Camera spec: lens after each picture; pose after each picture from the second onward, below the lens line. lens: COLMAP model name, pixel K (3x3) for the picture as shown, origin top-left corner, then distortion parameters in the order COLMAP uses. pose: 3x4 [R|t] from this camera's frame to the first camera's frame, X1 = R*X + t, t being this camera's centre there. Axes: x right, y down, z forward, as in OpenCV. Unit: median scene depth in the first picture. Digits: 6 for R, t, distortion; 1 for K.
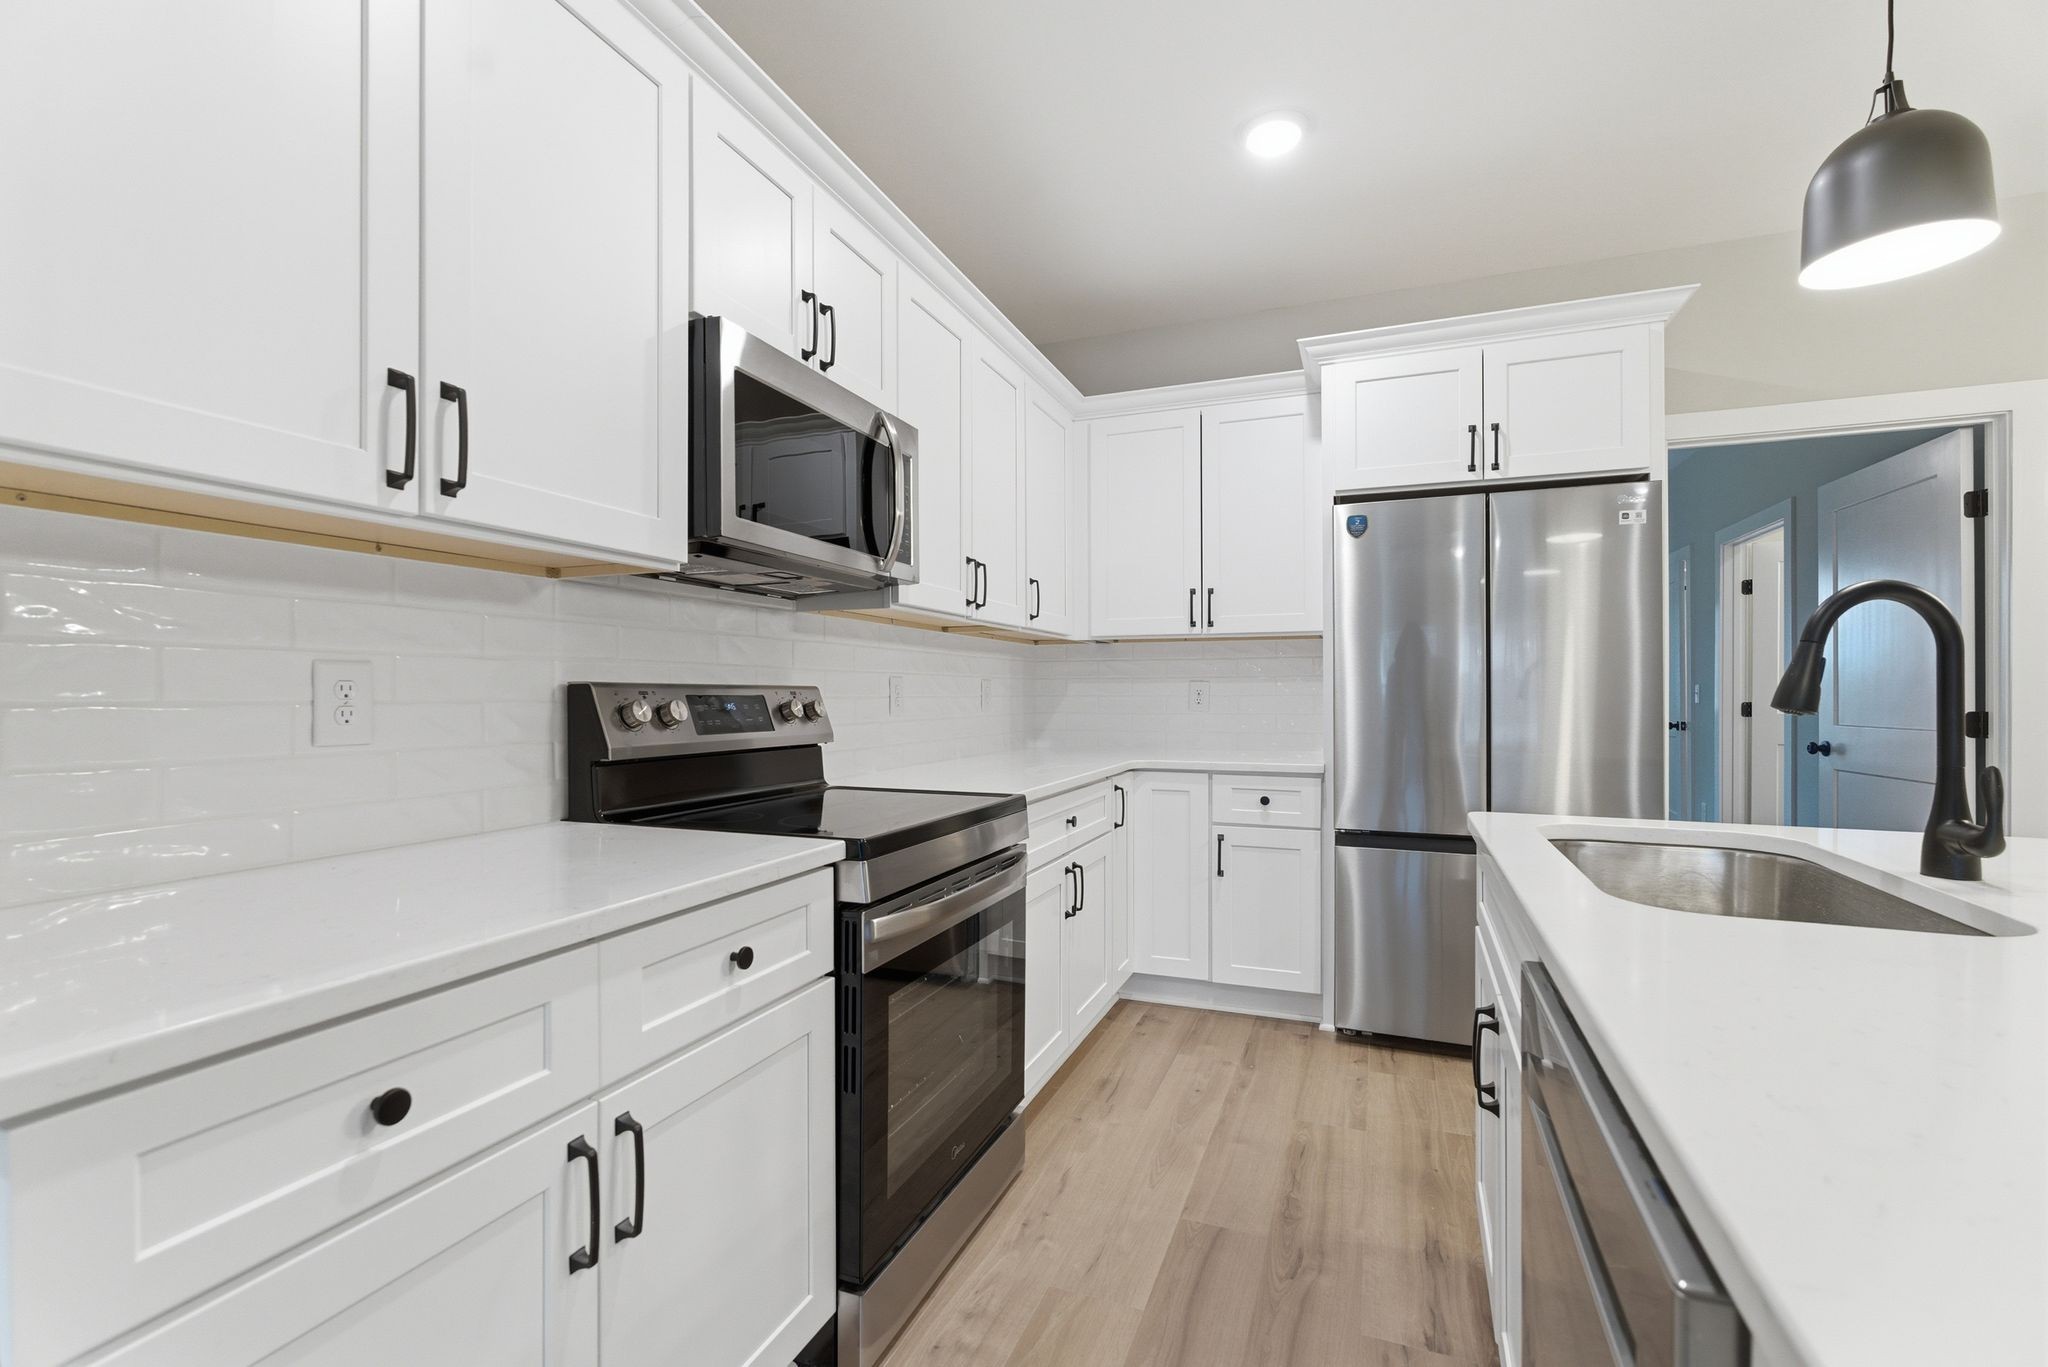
lens RADIAL K [[916.4, 0, 1024.0], [0, 916.4, 683.5], [0, 0, 1]] dist [0.003521, 0.001038]
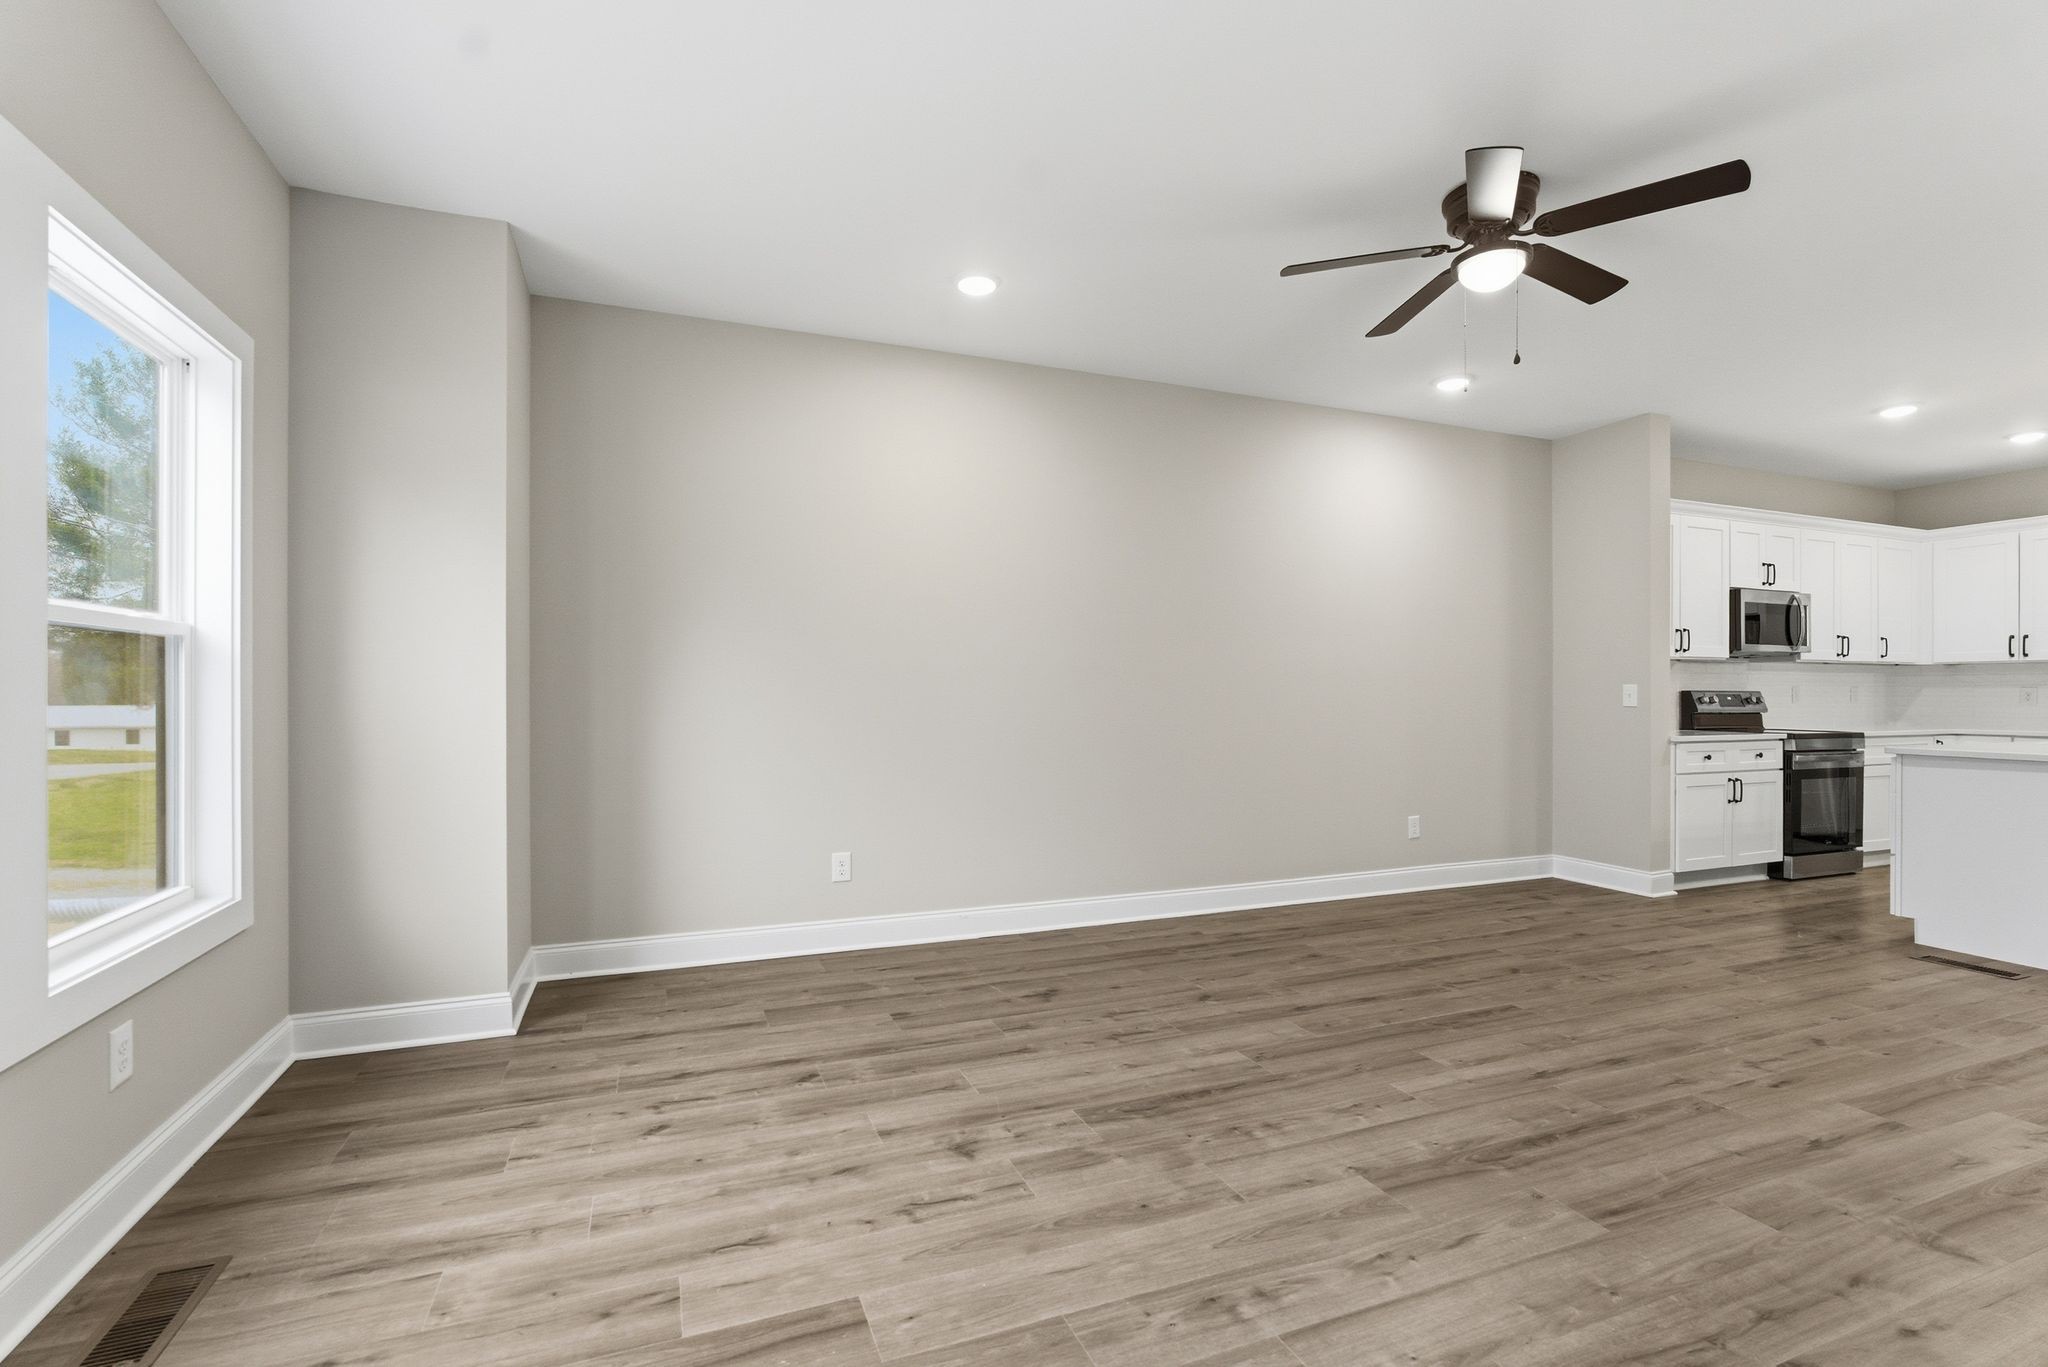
lens RADIAL K [[923.3, 0, 1013.5], [0, 923.3, 691.2], [0, 0, 1]] dist [-0.001934, 0.001240]
pose [[0.685541, -0.001712, -0.728032, 0.226744], [0.005957, 0.999977, 0.003258, -0.018065], [0.728010, -0.006570, 0.685535, -2.307694]]
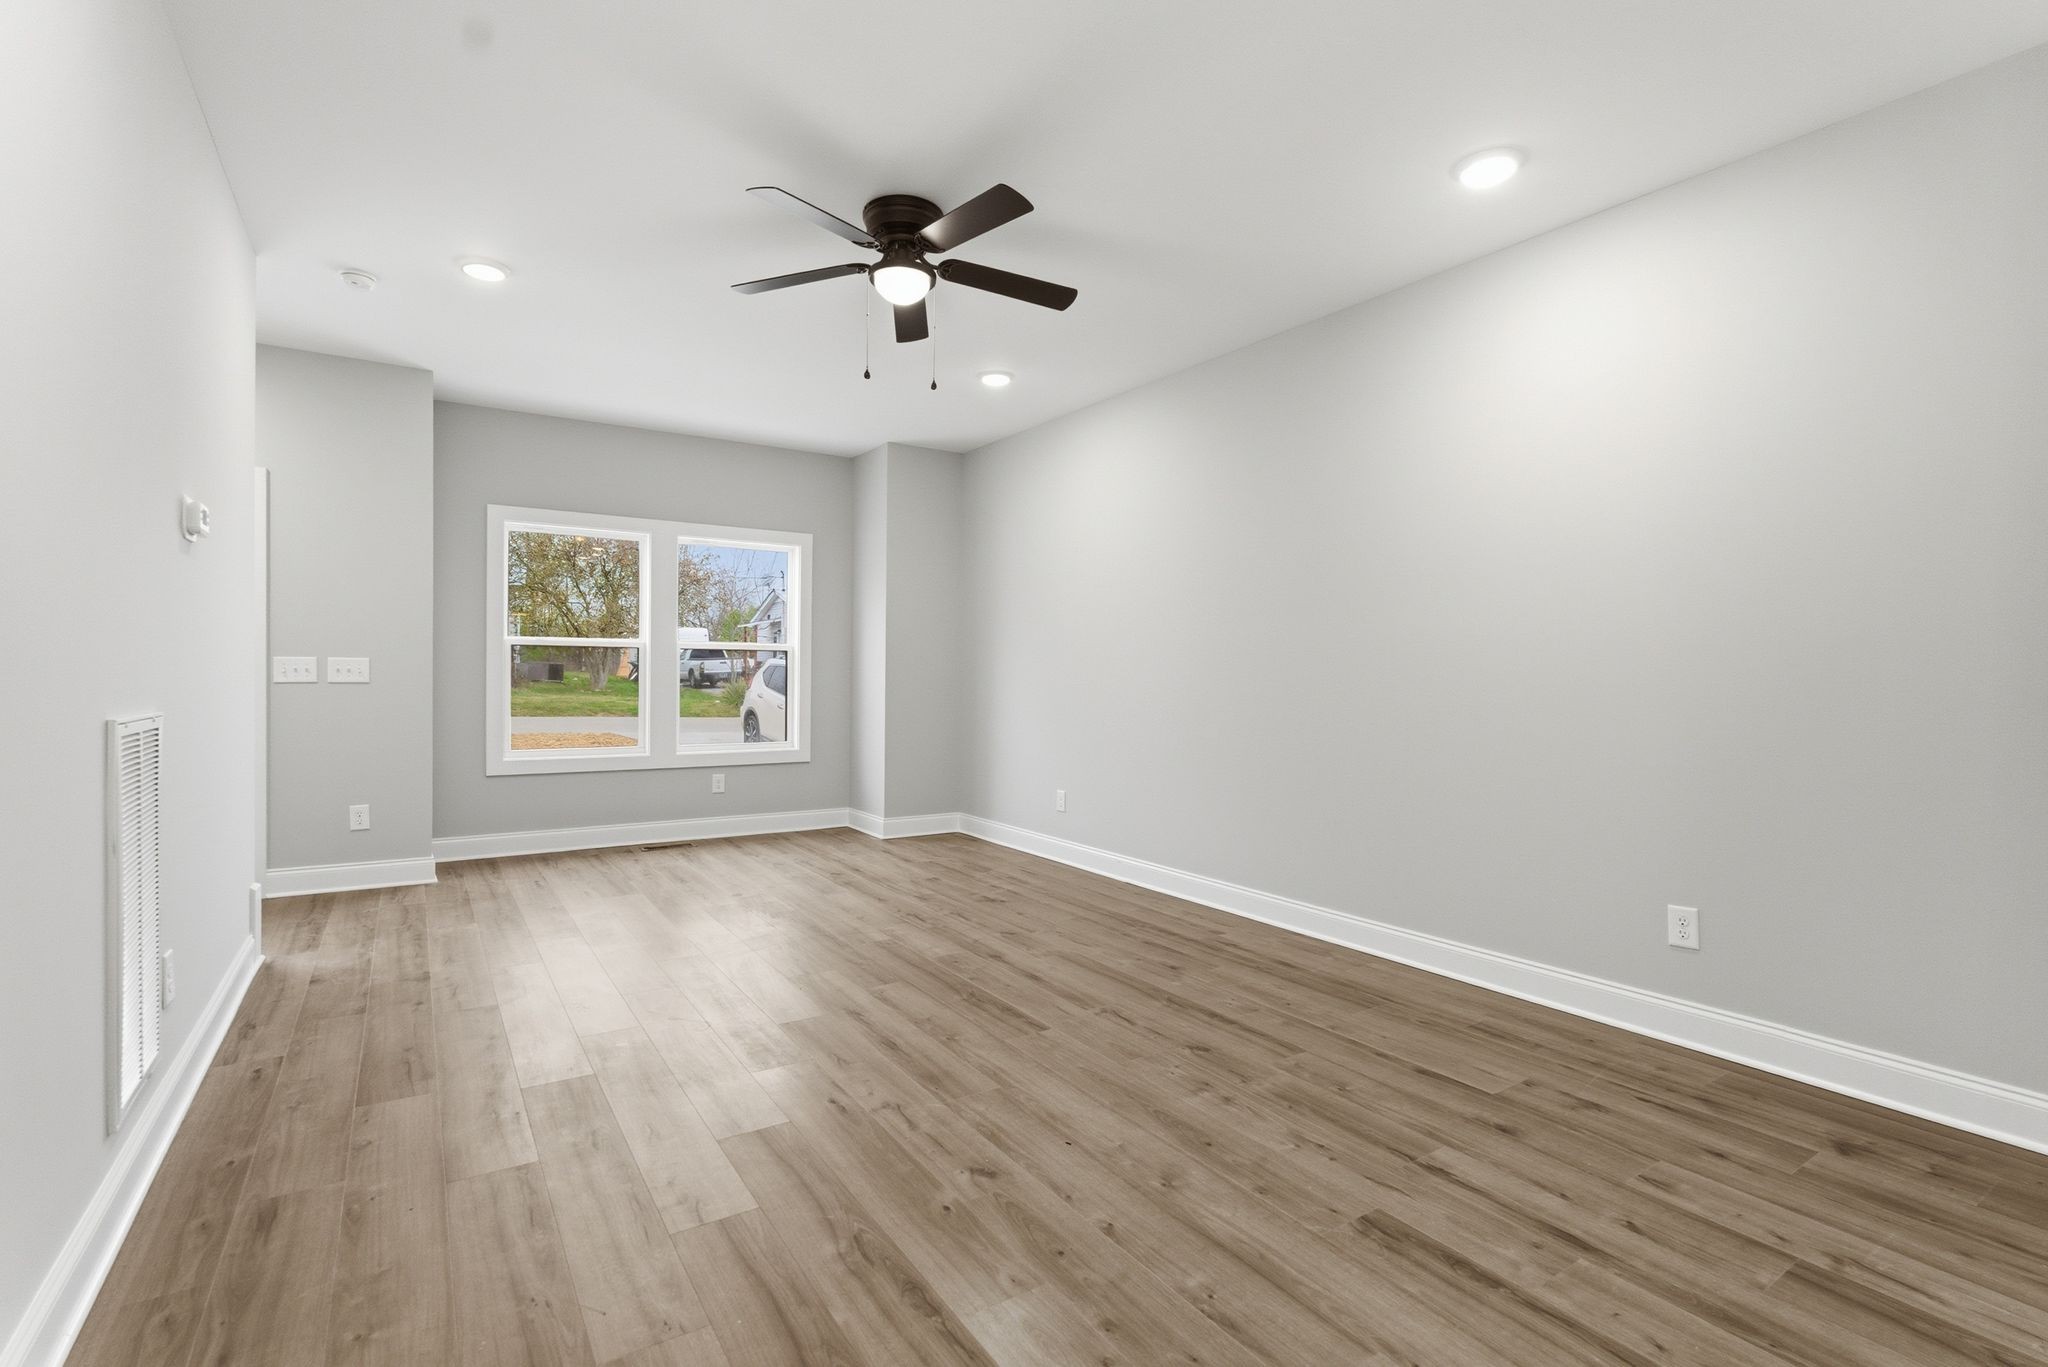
lens RADIAL K [[923.3, 0, 1013.5], [0, 923.3, 691.2], [0, 0, 1]] dist [-0.001934, 0.001240]
pose [[-0.579423, 0.005296, -0.815010, 0.743786], [-0.004921, 0.999938, 0.009996, 0.002615], [0.815012, 0.009802, -0.579361, -0.189044]]
